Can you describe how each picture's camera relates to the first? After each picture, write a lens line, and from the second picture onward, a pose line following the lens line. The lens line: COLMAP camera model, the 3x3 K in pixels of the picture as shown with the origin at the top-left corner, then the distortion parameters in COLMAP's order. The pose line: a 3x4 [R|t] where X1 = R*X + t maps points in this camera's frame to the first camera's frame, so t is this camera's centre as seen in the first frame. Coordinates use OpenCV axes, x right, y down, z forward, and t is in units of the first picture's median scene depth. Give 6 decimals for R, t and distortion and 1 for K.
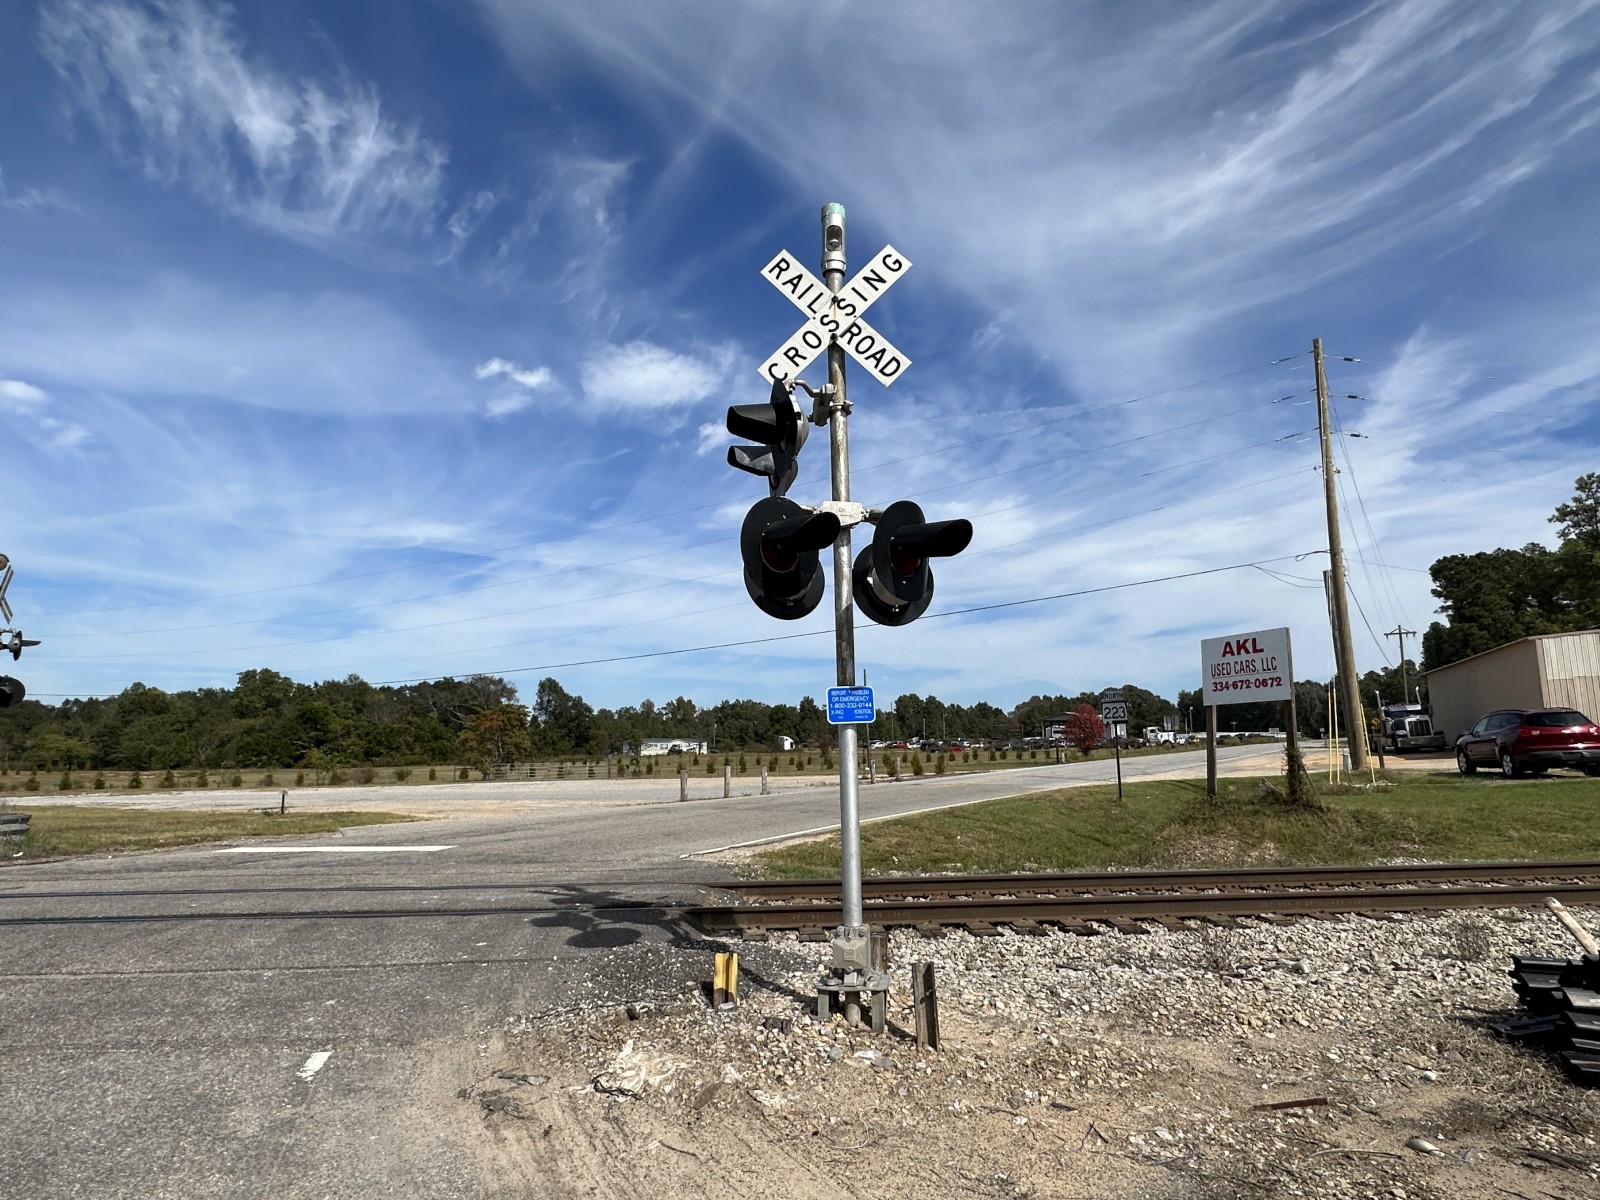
lens RADIAL K [[905.2, 0, 804.2], [0, 905.2, 604.0], [0, 0, 1]] dist [-0.008687, 0.002006]
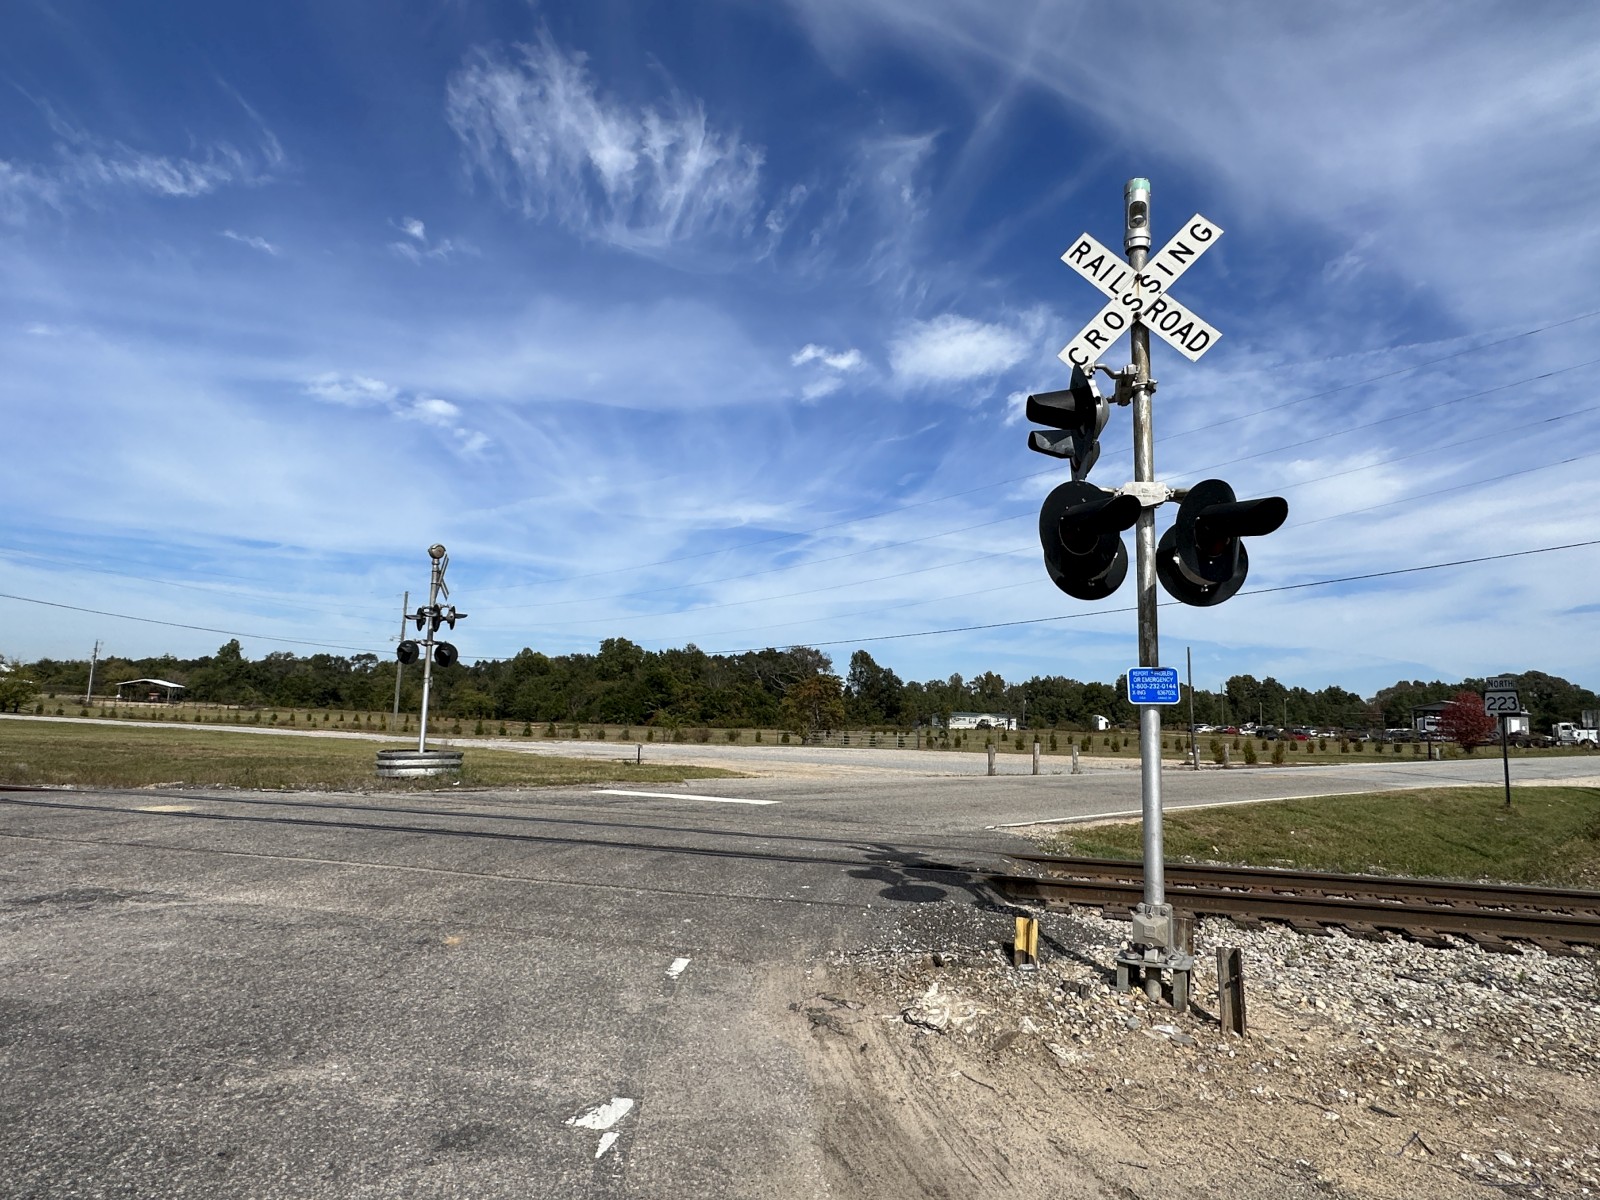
lens RADIAL K [[905.2, 0, 804.2], [0, 905.2, 604.0], [0, 0, 1]] dist [-0.008687, 0.002006]
pose [[0.943696, 0.001161, -0.330813, 0.013384], [0.008318, 0.999594, 0.027236, -0.007215], [0.330710, -0.028454, 0.943303, -0.052768]]
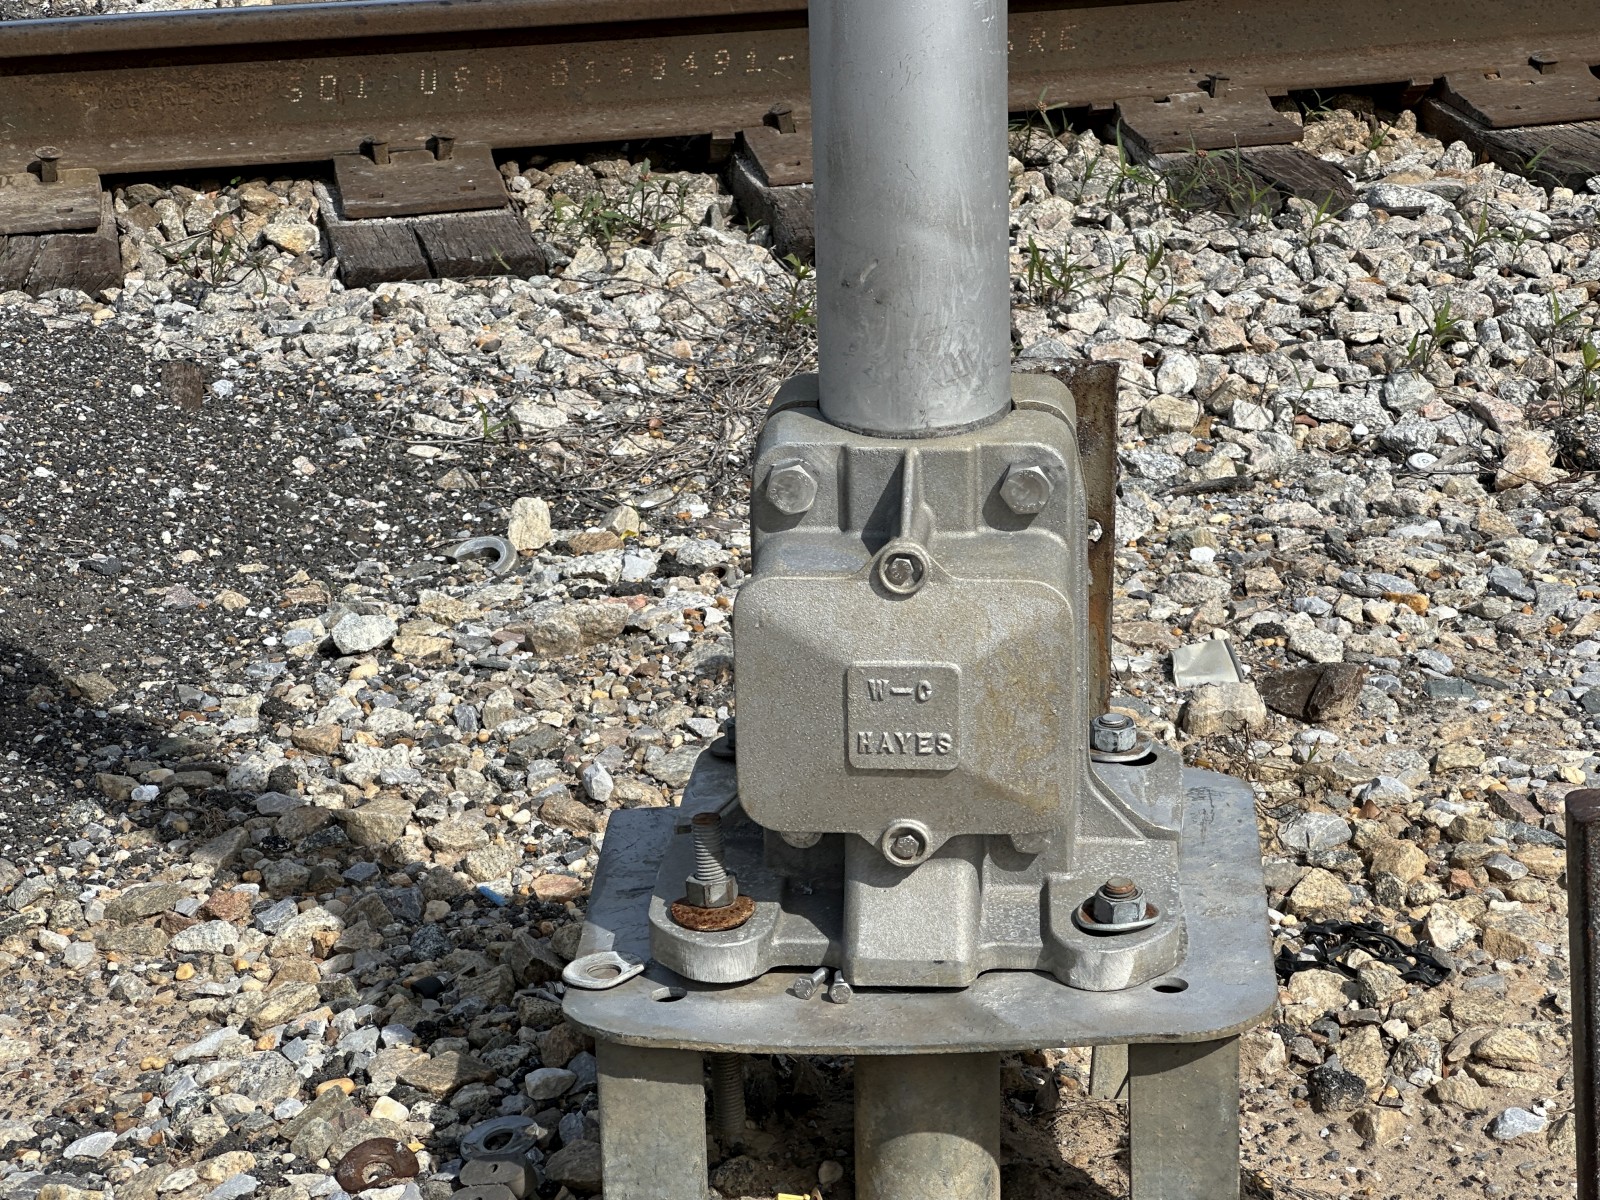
lens RADIAL K [[3805.2, 0, 800.0], [0, 3805.2, 600.0], [0, 0, 1]] dist [0.089485, 0.459510]
pose [[0.991719, -0.053572, 0.116724, -0.007116], [-0.012370, 0.864780, 0.501999, 0.120946], [-0.127833, -0.499286, 0.856955, 0.470264]]
